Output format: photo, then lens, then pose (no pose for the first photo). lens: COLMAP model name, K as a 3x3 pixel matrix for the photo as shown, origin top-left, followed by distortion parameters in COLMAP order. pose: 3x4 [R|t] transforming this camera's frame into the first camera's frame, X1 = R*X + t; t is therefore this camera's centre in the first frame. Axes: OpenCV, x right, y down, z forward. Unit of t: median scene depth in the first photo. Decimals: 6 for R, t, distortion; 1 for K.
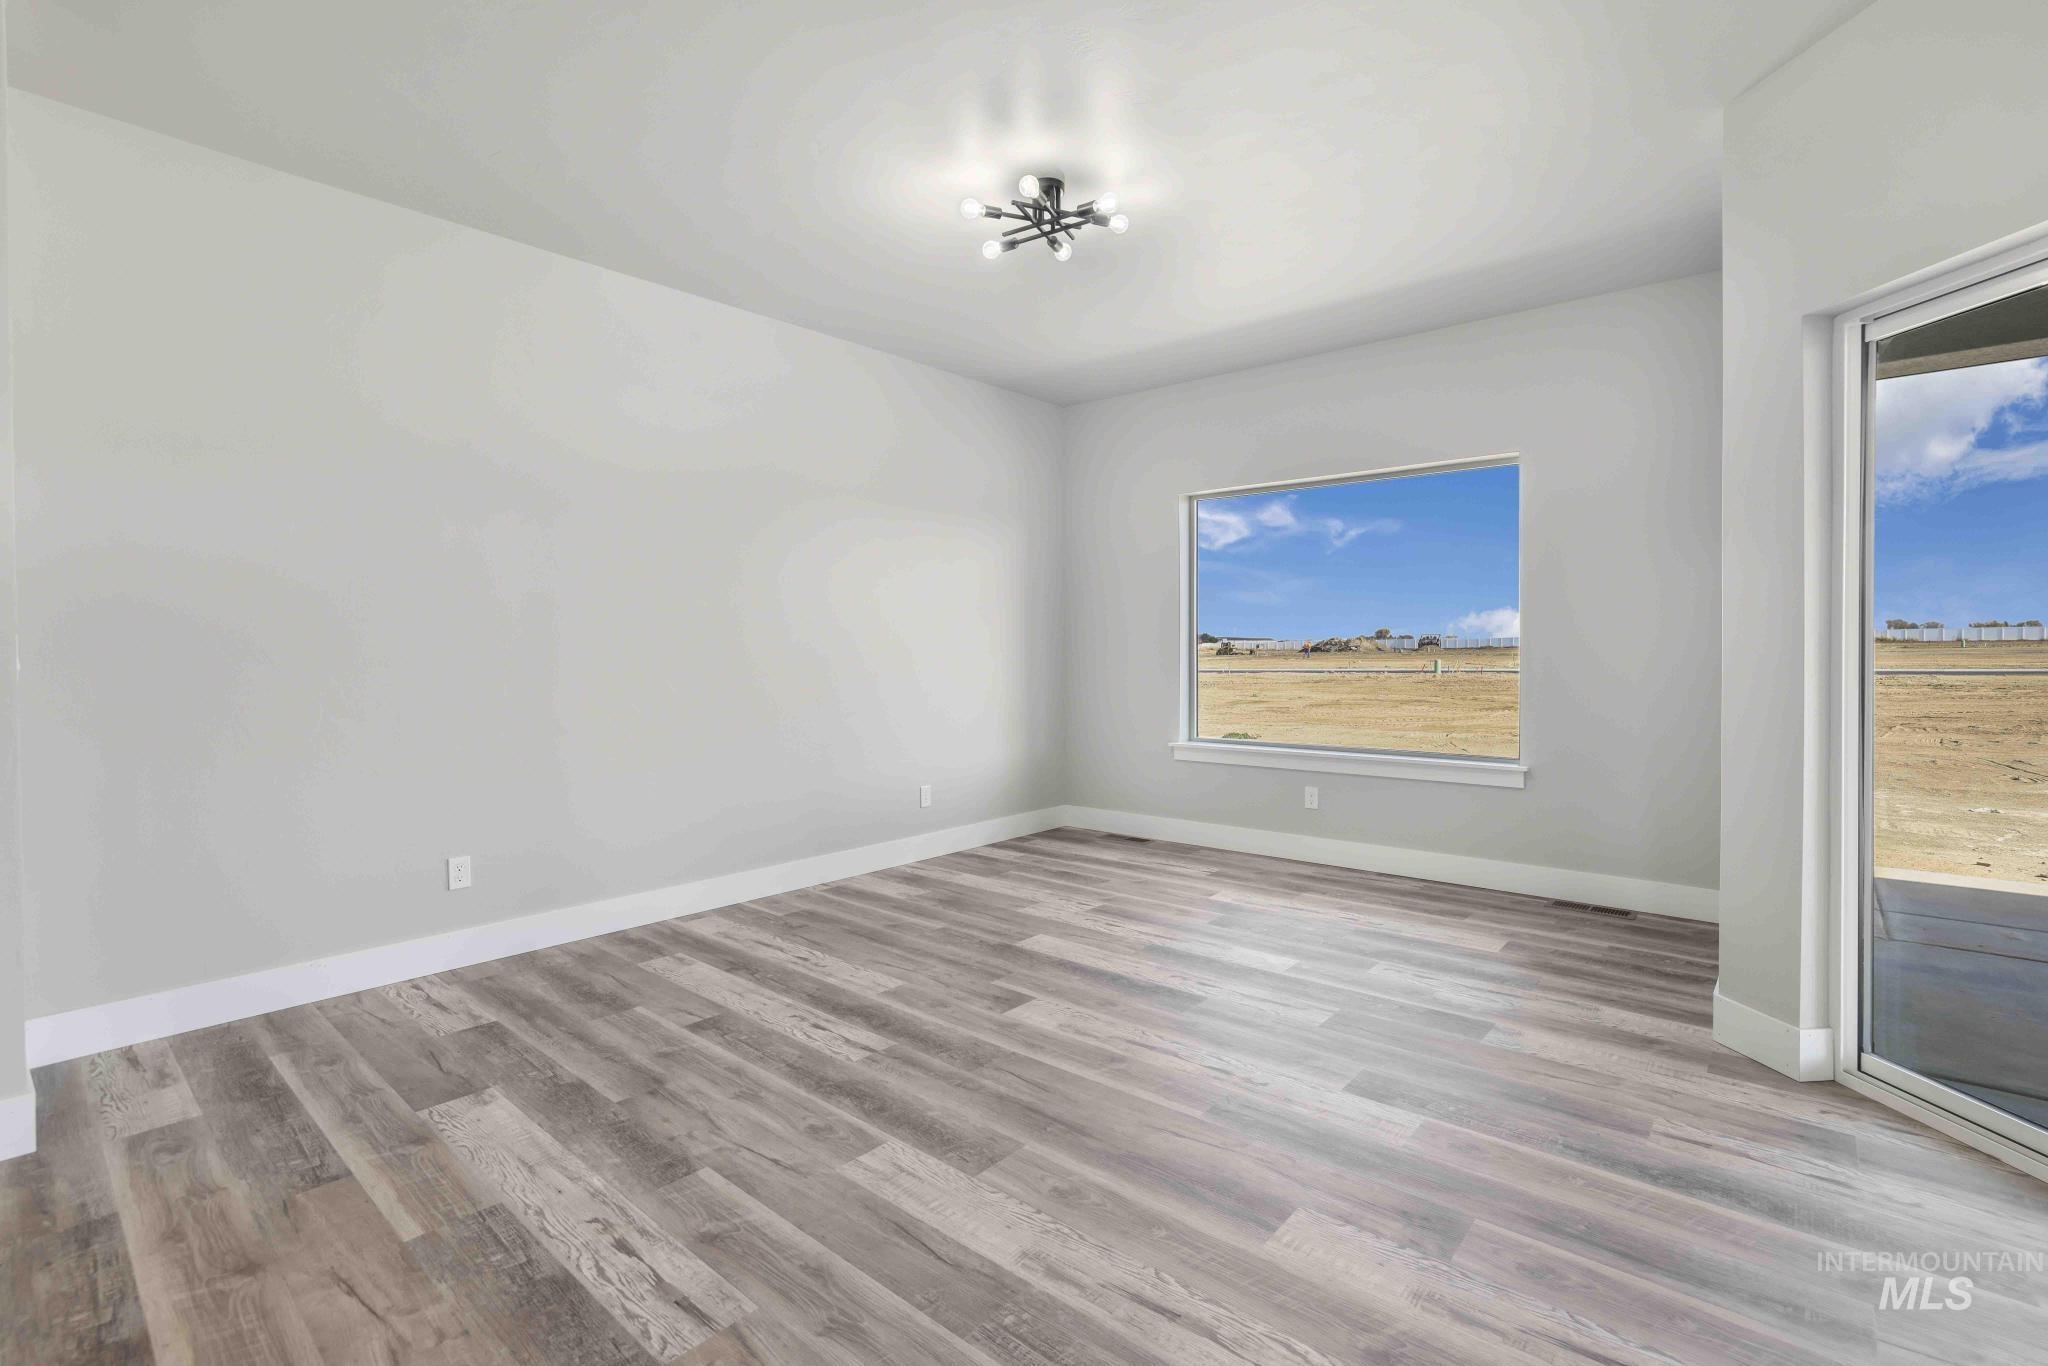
lens RADIAL K [[881.1, 0, 1018.4], [0, 881.1, 661.9], [0, 0, 1]] dist [-0.030109, 0.009581]
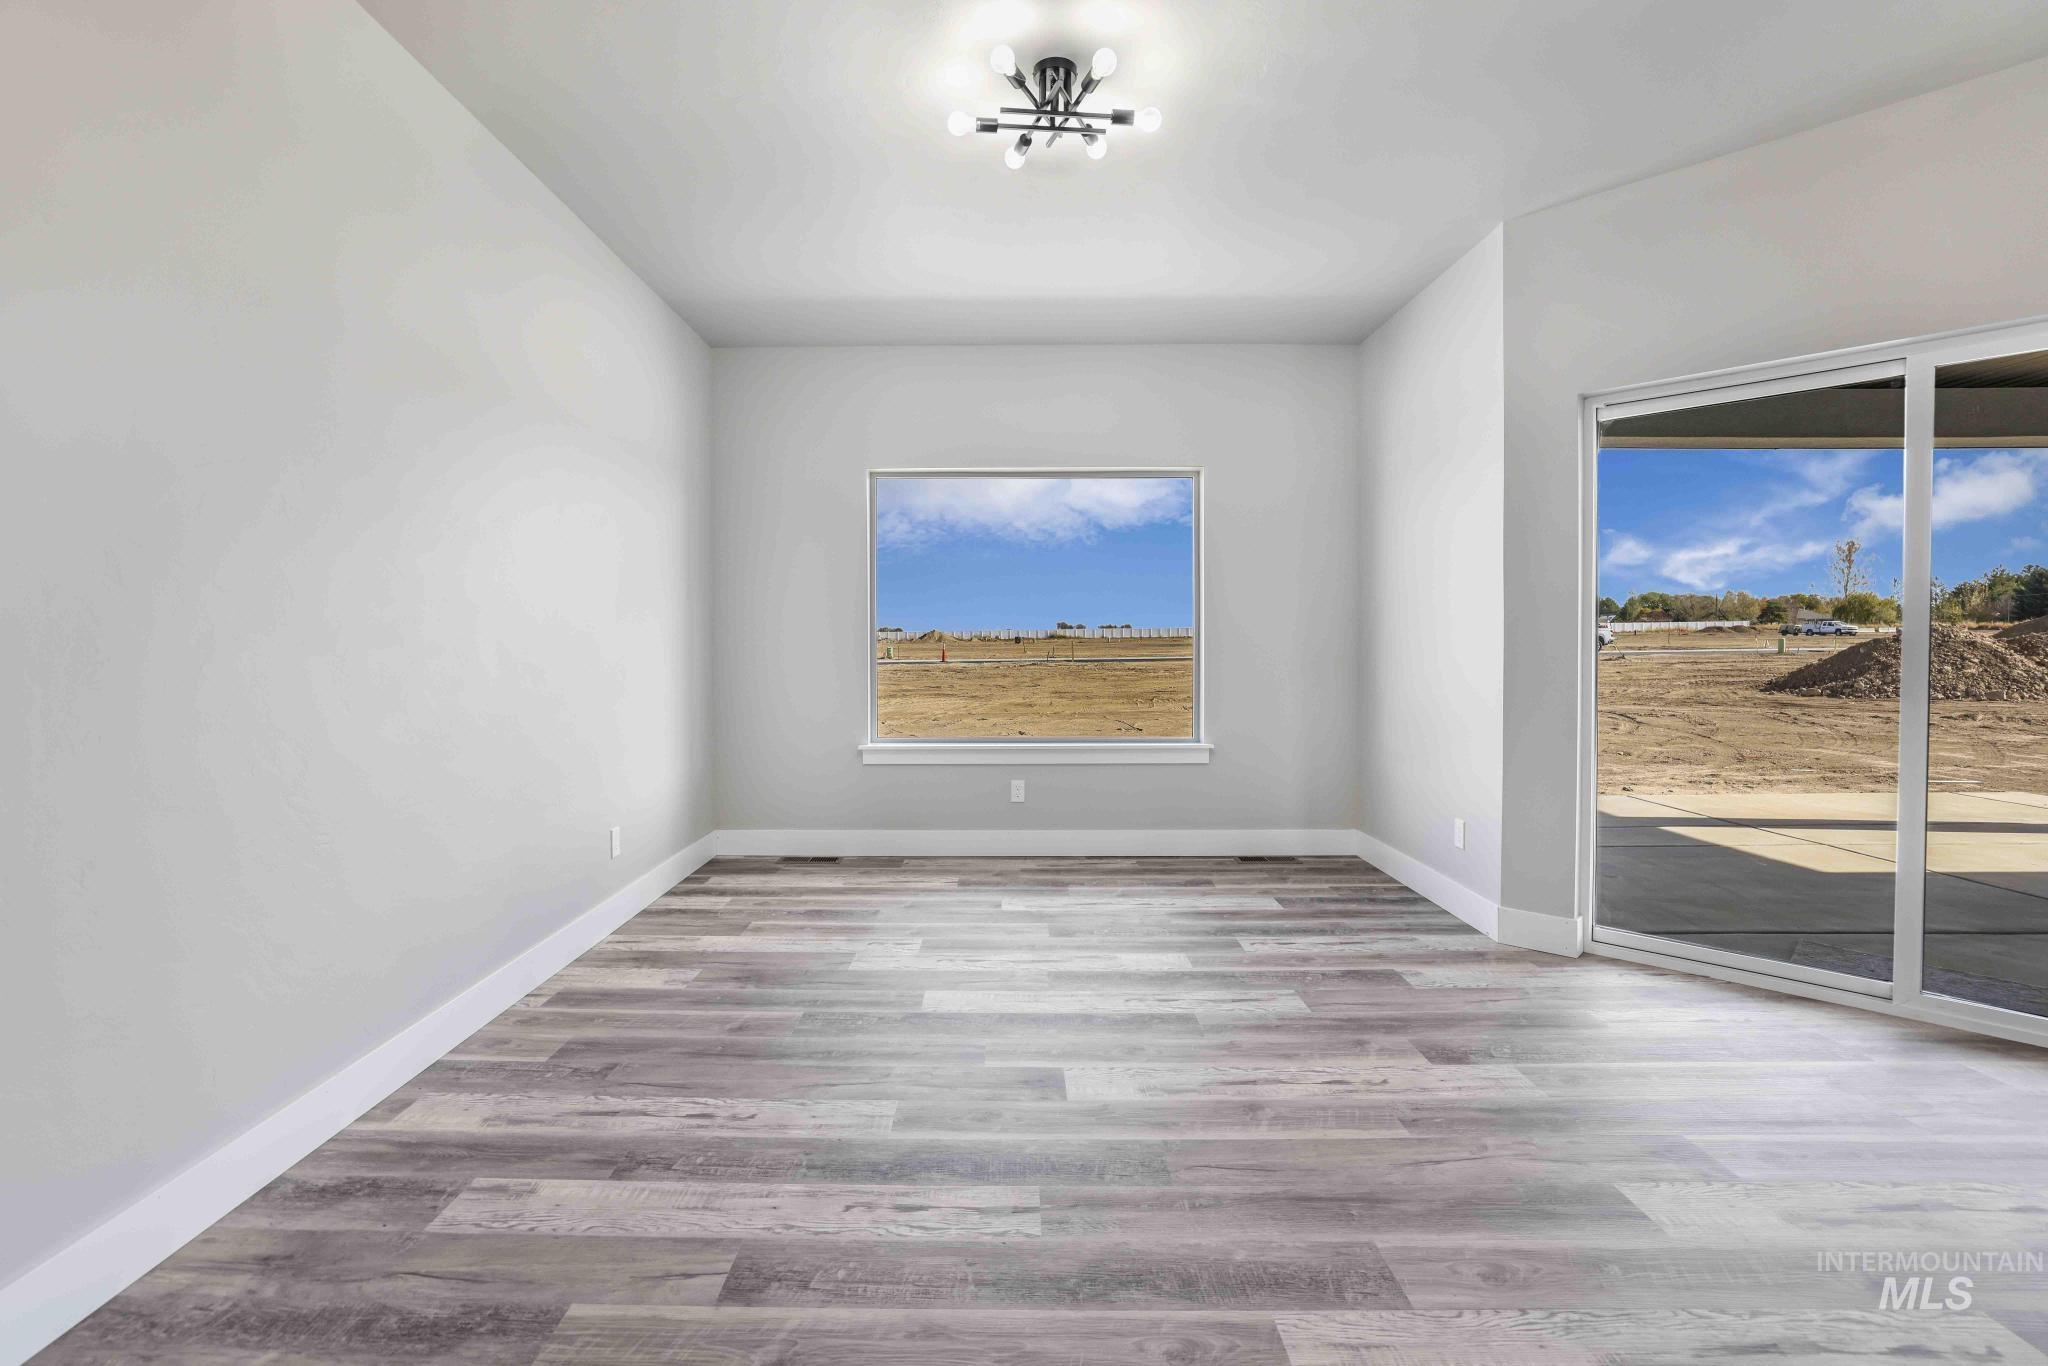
lens RADIAL K [[881.1, 0, 1015.8], [0, 881.1, 654.7], [0, 0, 1]] dist [-0.030109, 0.009581]
pose [[0.778985, -0.004870, 0.627023, -0.474979], [0.007280, 0.999973, -0.001279, 0.002634], [-0.627000, 0.005561, 0.779000, 0.362848]]
